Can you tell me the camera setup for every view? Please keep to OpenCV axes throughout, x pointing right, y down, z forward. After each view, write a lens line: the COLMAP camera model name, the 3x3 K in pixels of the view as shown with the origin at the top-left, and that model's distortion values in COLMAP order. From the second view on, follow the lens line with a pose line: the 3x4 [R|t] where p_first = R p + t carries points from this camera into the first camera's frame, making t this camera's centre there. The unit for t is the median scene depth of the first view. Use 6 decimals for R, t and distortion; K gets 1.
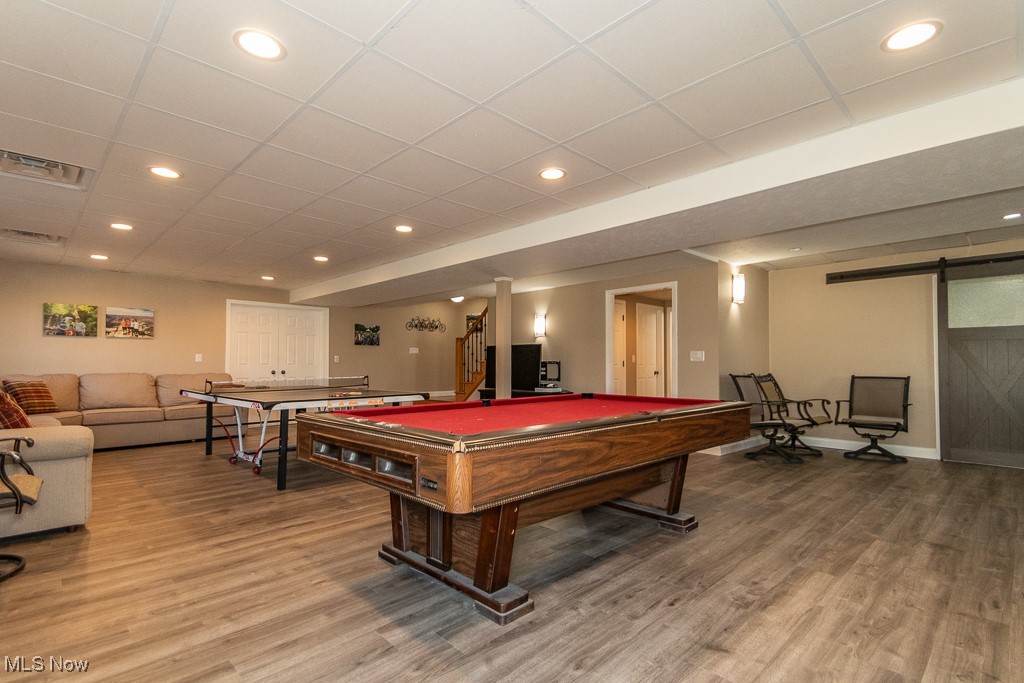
lens RADIAL K [[488.1, 0, 513.7], [0, 488.1, 350.8], [0, 0, 1]] dist [0.053448, -0.005524]
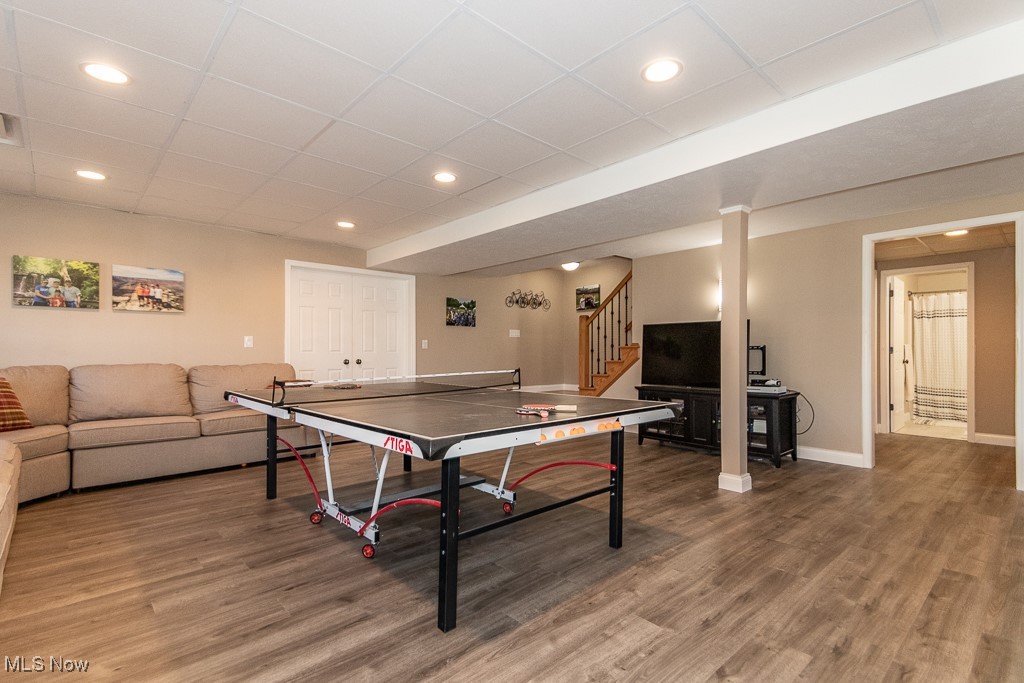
lens RADIAL K [[488.1, 0, 536.4], [0, 488.1, 346.0], [0, 0, 1]] dist [0.053448, -0.005524]
pose [[0.999717, -0.002261, -0.023665, -0.231472], [0.002660, 0.999855, 0.016845, 0.010387], [0.023623, -0.016904, 0.999578, 0.341427]]
